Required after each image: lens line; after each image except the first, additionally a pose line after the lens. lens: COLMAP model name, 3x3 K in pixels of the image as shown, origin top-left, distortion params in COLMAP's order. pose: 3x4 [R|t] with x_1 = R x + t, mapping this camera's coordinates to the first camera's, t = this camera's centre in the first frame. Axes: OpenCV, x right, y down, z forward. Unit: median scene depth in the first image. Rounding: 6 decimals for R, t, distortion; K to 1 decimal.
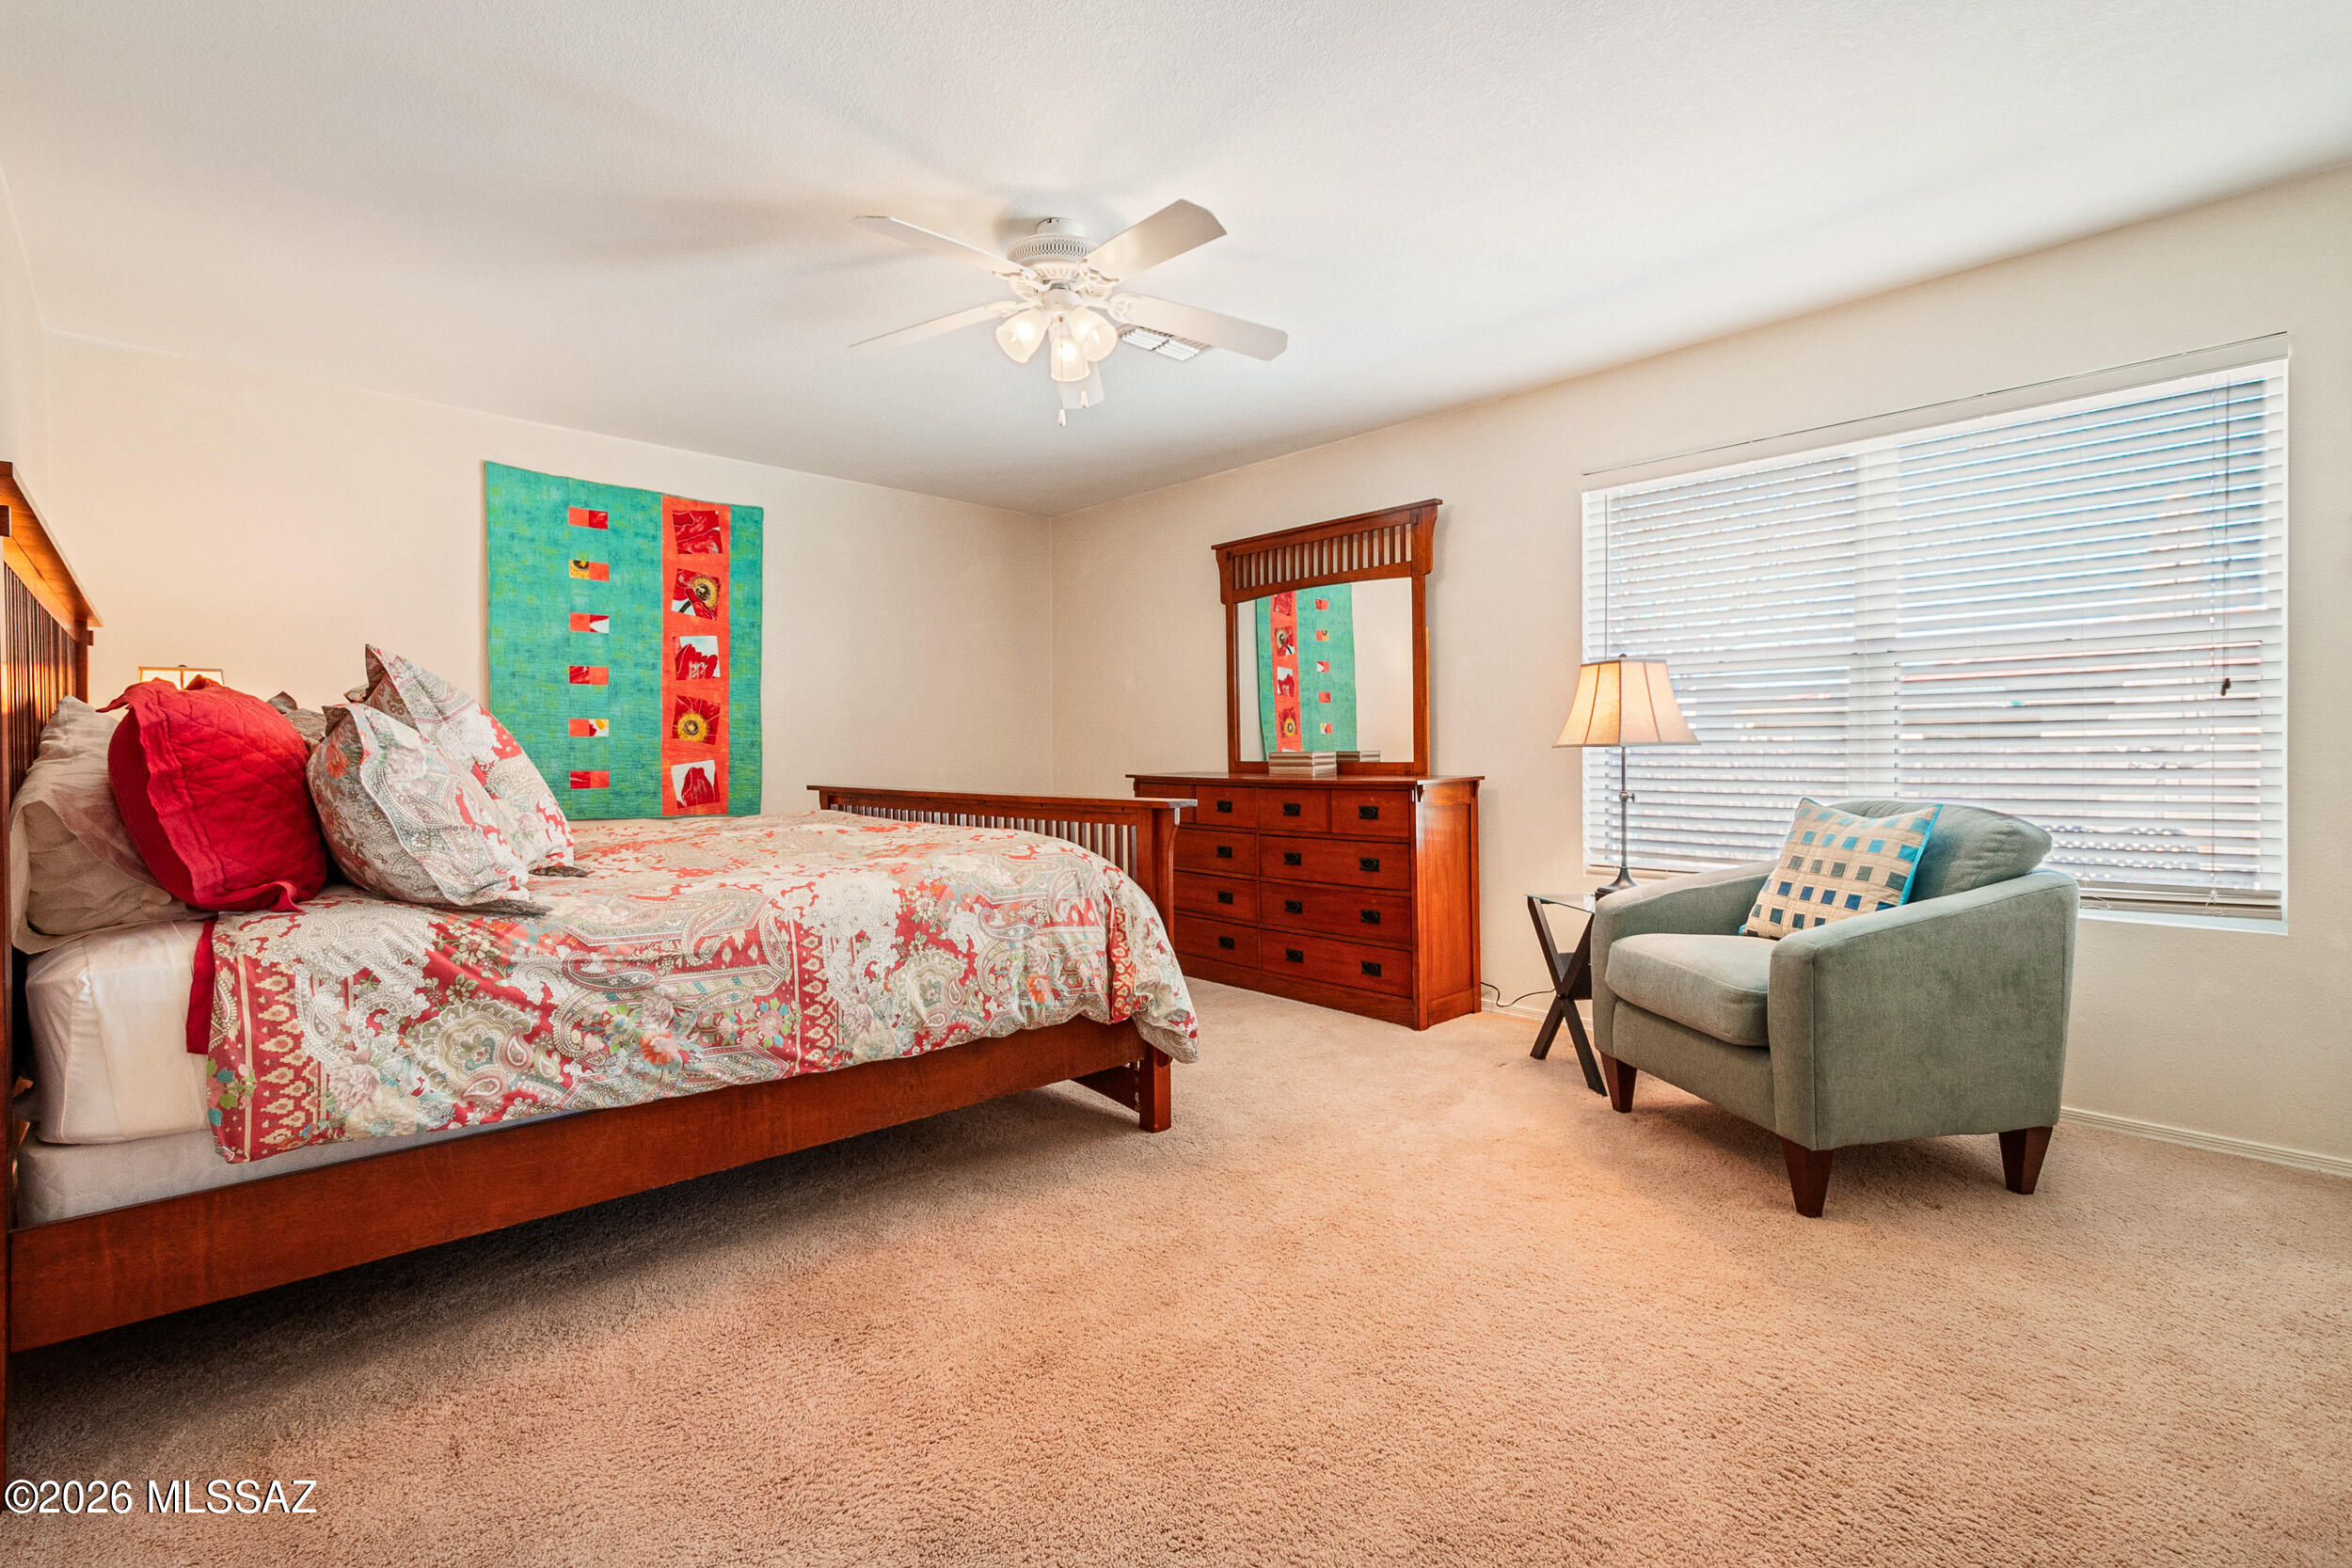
lens RADIAL K [[1034.9, 0, 1183.3], [0, 1034.9, 777.0], [0, 0, 1]] dist [0.003913, -0.000416]
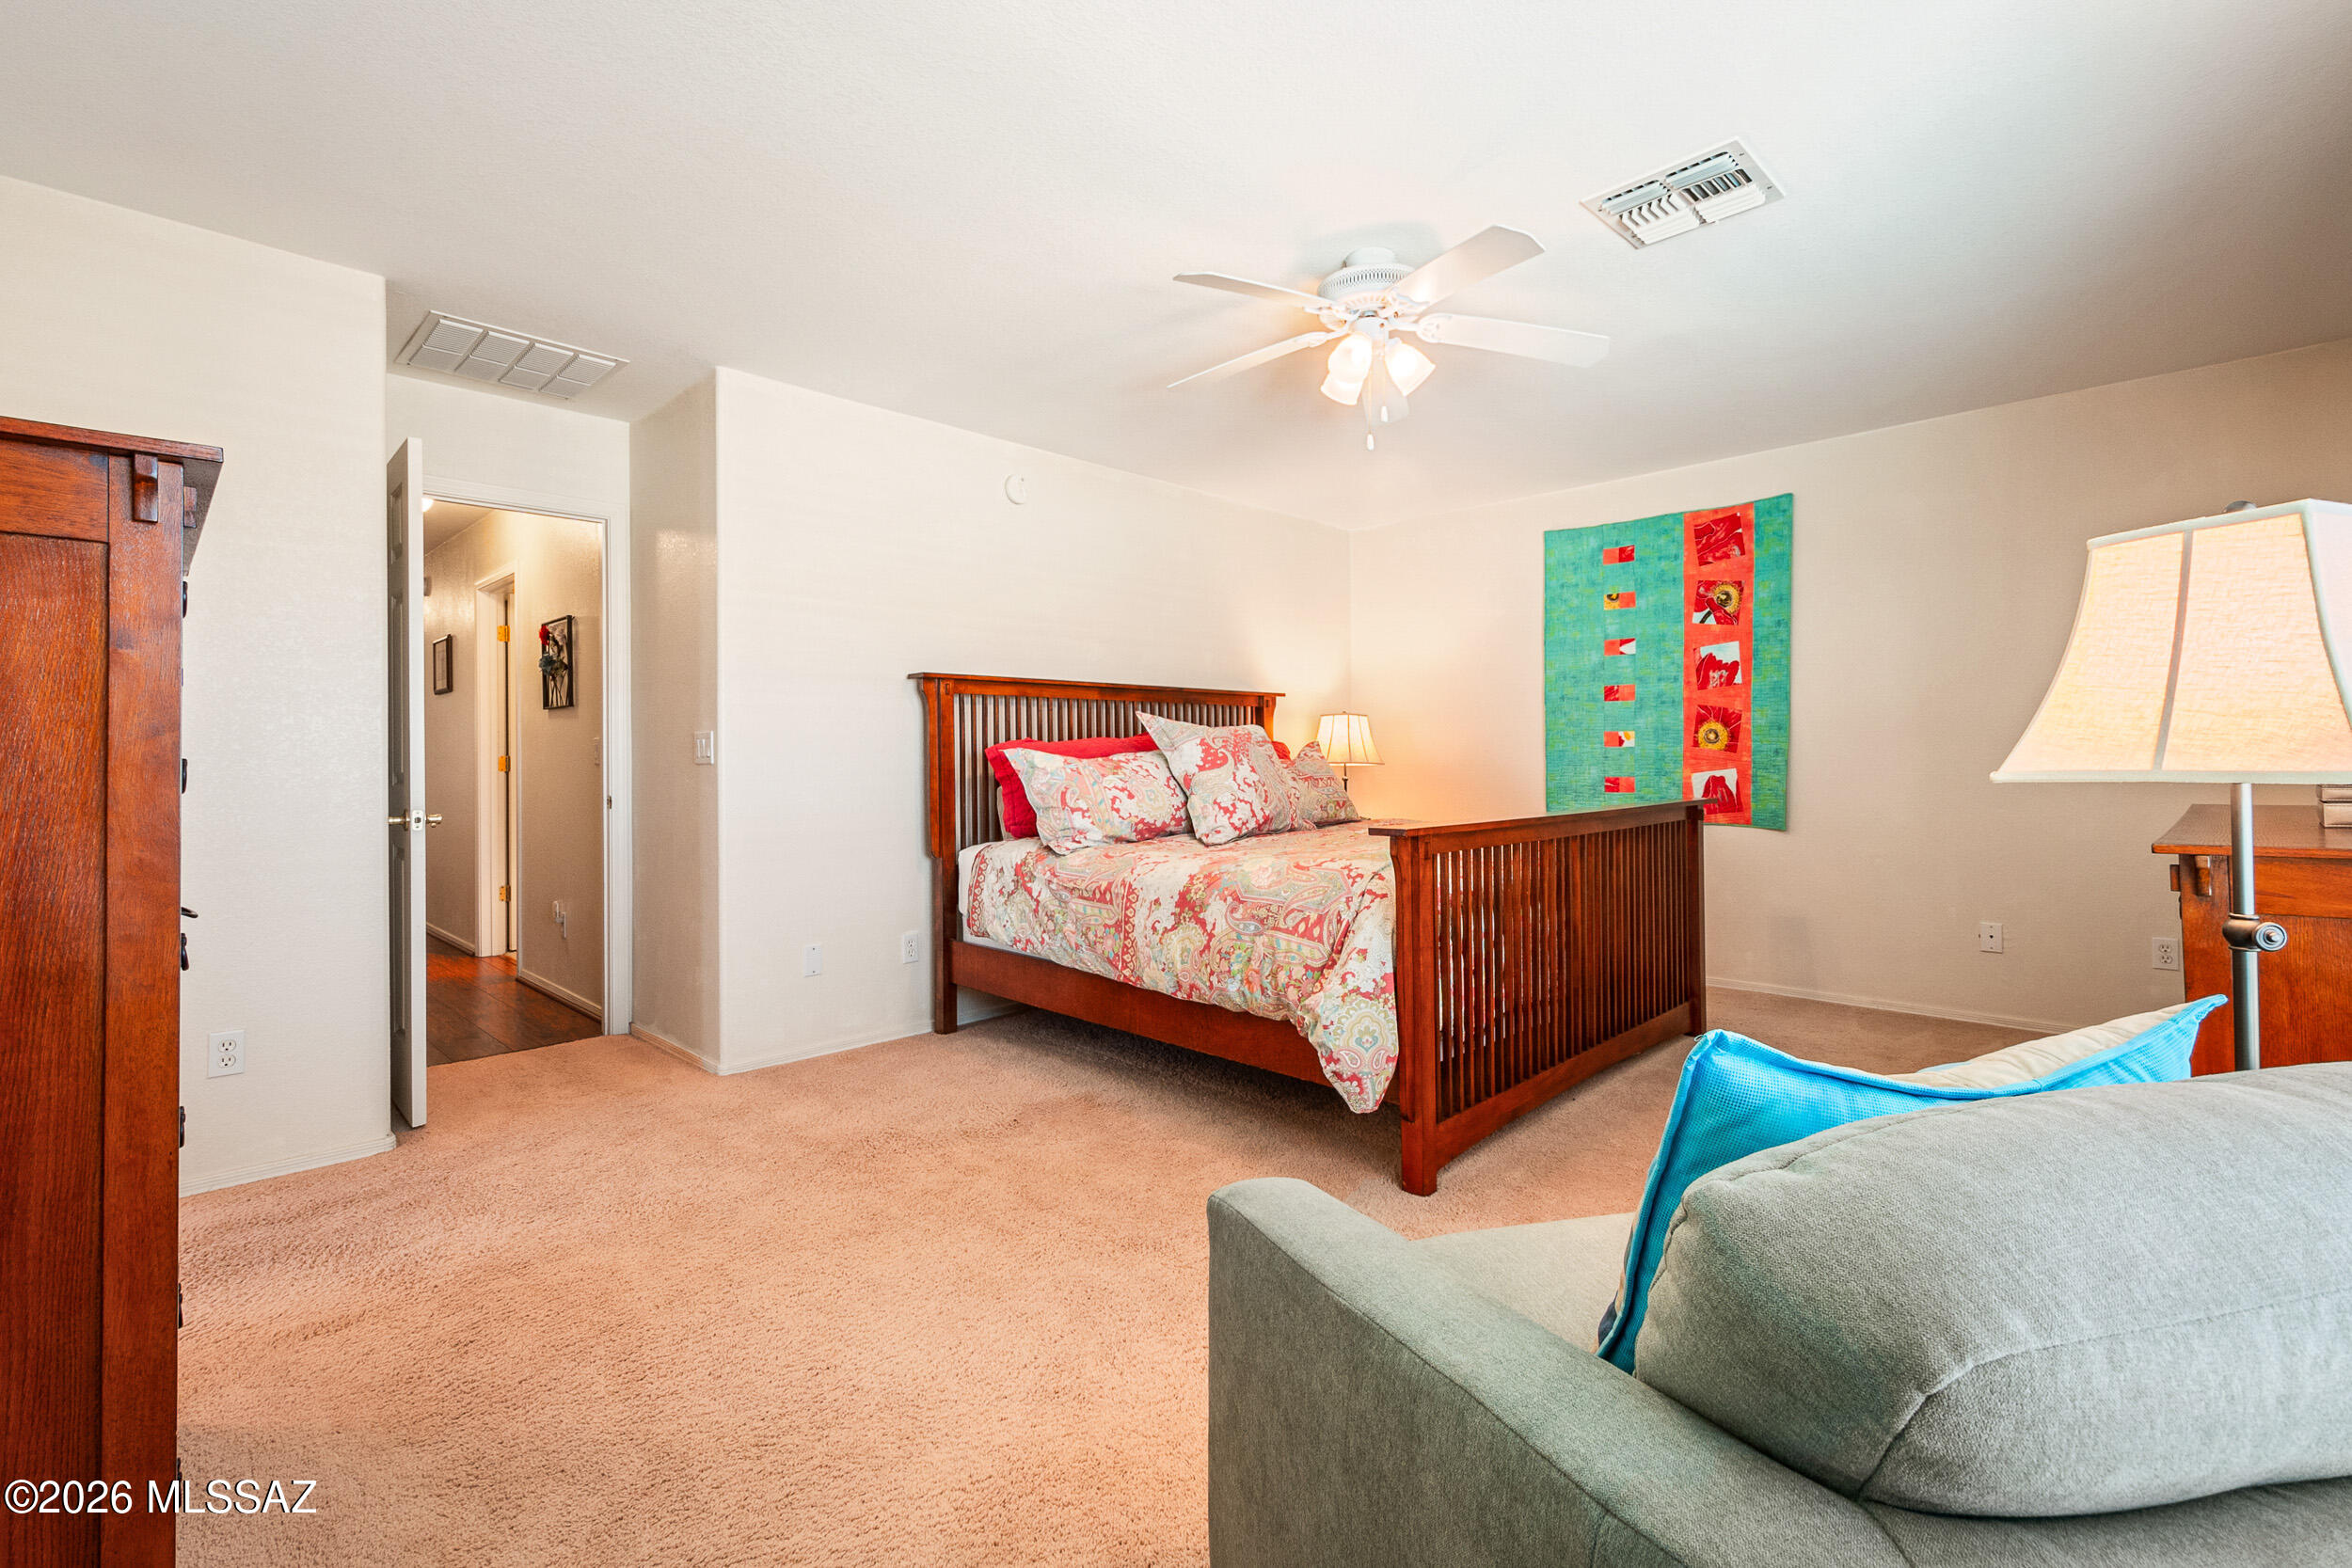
lens RADIAL K [[1034.9, 0, 1180.6], [0, 1034.9, 768.7], [0, 0, 1]] dist [0.003913, -0.000416]
pose [[0.048894, 0.015047, -0.998691, 0.534256], [-0.015319, 0.999780, 0.014313, -0.023860], [0.998686, 0.014599, 0.049114, 0.461946]]
